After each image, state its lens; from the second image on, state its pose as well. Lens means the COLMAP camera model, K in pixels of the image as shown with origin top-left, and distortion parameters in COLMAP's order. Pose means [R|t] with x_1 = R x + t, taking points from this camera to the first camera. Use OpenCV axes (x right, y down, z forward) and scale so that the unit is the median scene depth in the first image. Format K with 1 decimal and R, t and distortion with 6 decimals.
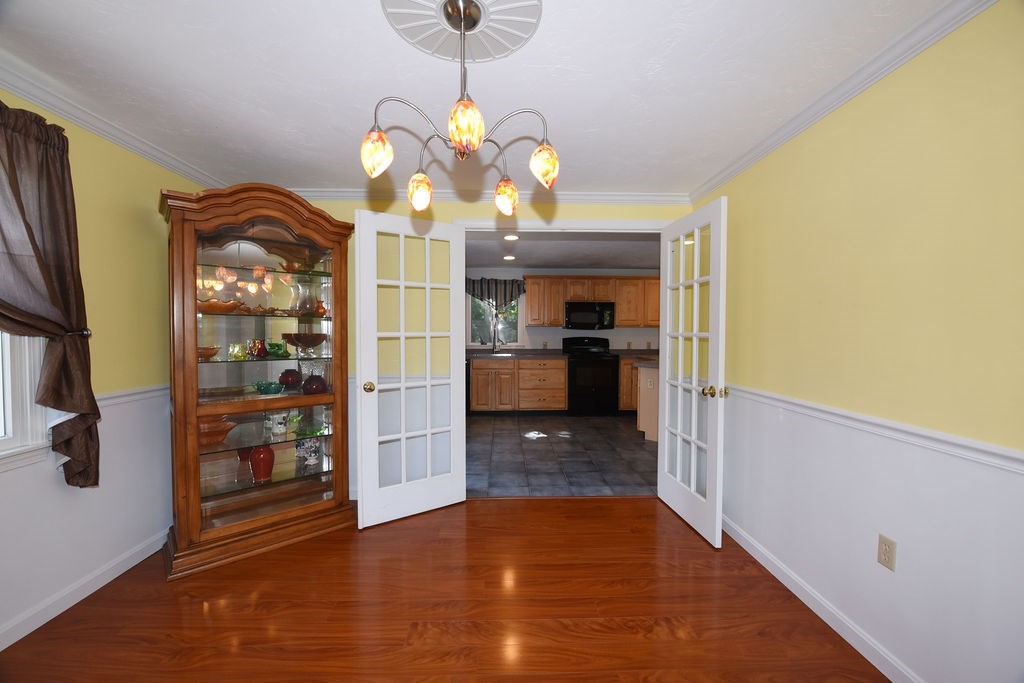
lens RADIAL K [[408.7, 0, 511.3], [0, 408.7, 340.8], [0, 0, 1]] dist [-0.010474, -0.000215]
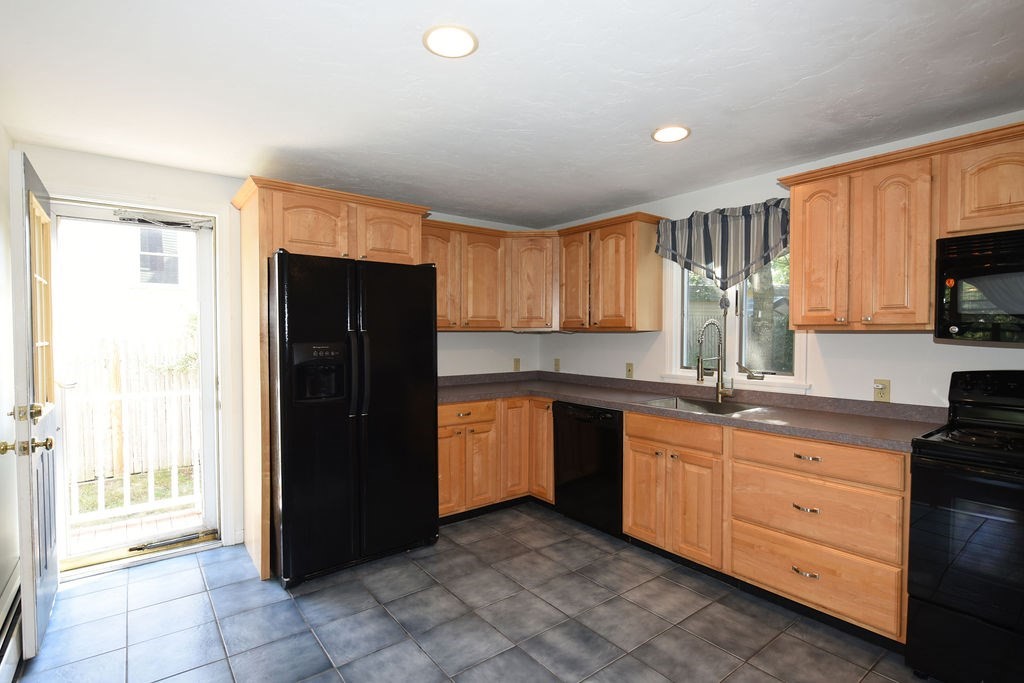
lens RADIAL K [[493.0, 0, 520.8], [0, 493.0, 342.5], [0, 0, 1]] dist [-0.006341, -0.002232]
pose [[0.602560, 0.012833, -0.797970, 0.224042], [-0.018201, 0.999832, 0.002335, -0.022718], [0.797866, 0.013117, 0.602692, 0.576729]]
